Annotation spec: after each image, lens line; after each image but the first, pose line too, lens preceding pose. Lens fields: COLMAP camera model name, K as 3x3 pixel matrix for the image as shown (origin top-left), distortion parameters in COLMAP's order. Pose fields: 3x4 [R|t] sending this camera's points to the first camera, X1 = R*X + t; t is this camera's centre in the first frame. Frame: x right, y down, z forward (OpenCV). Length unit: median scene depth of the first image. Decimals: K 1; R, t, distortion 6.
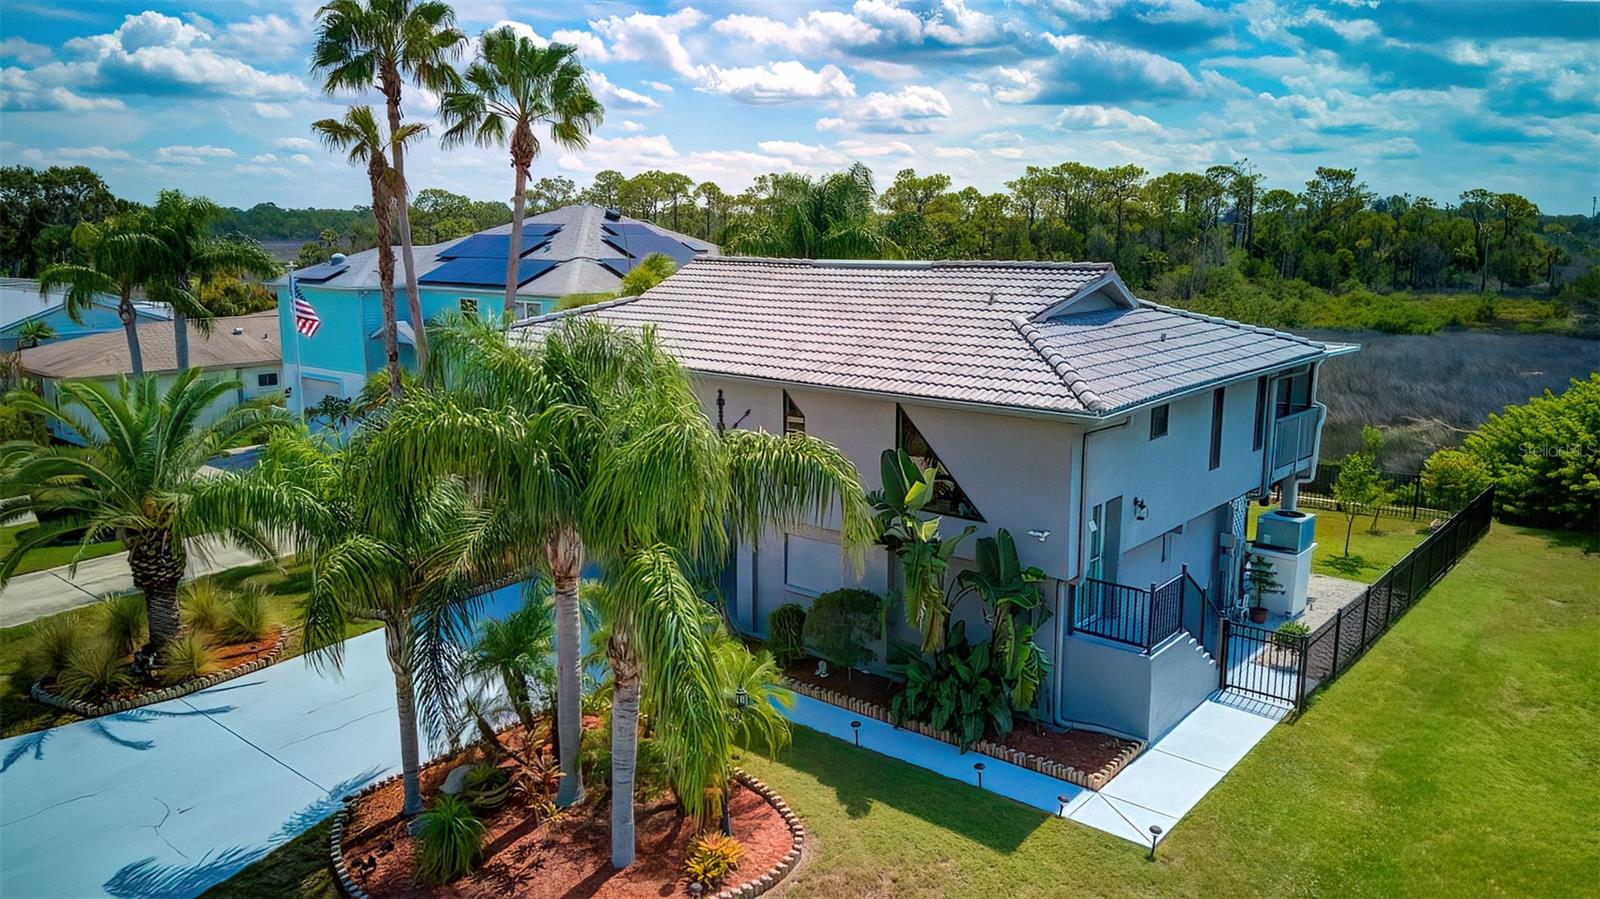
lens RADIAL K [[1154.6, 0, 800.0], [0, 1154.6, 449.5], [0, 0, 1]] dist [0.005590, 0.003018]
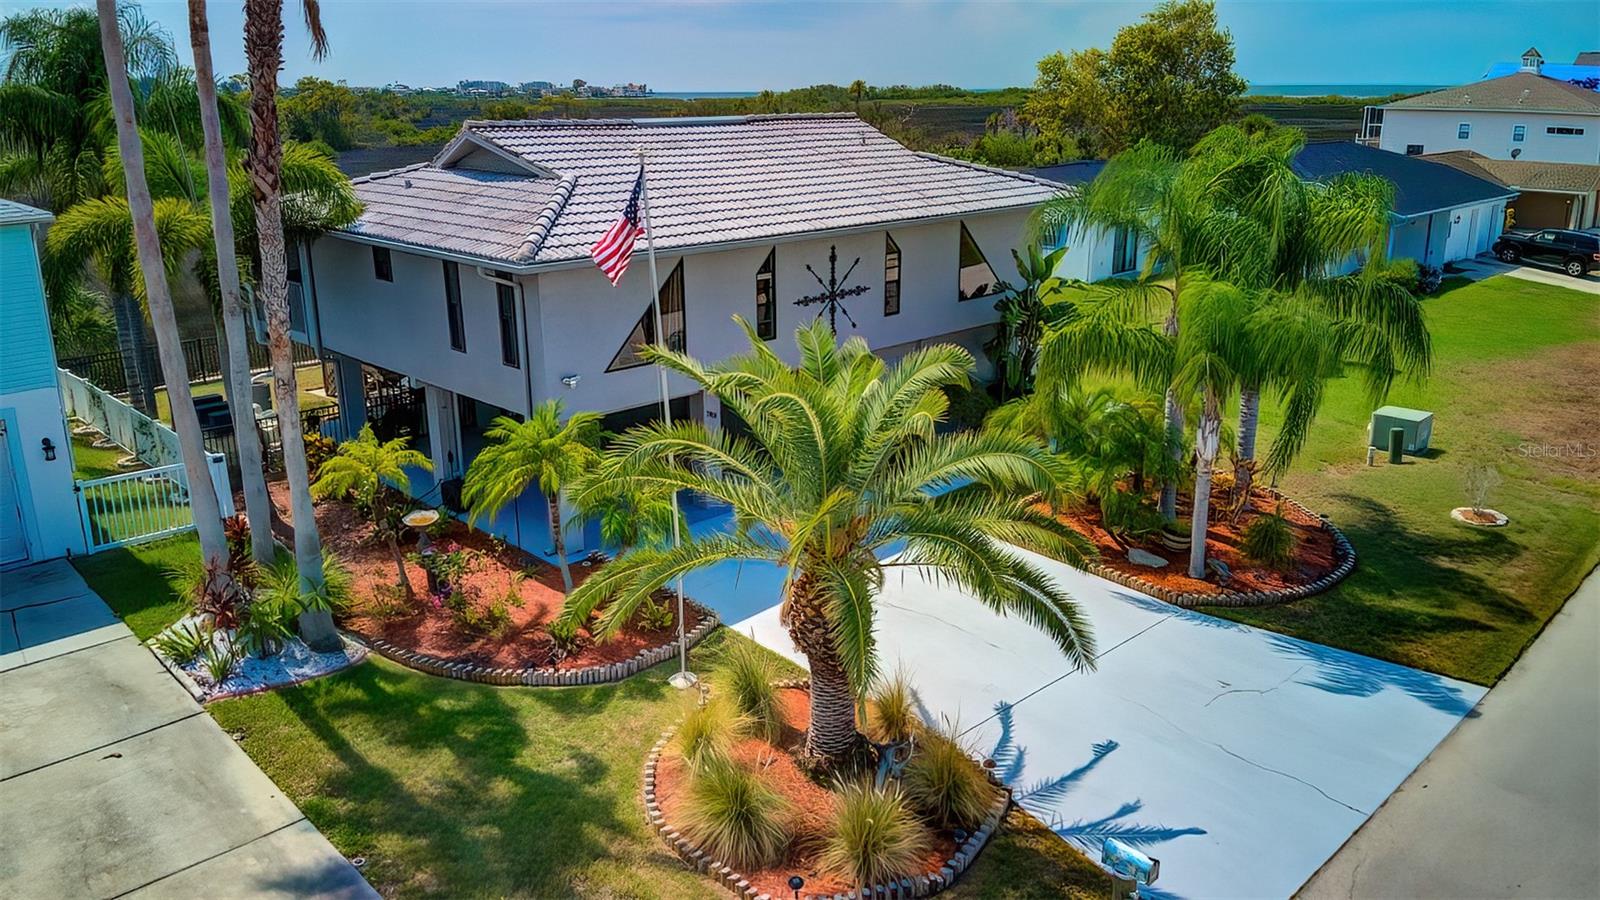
lens RADIAL K [[1154.6, 0, 800.0], [0, 1154.6, 450.0], [0, 0, 1]] dist [0.005590, 0.003018]
pose [[0.110210, -0.306386, 0.945506, -1.111310], [0.185036, 0.940995, 0.283356, -0.179240], [-0.976532, 0.143724, 0.160400, 0.888442]]
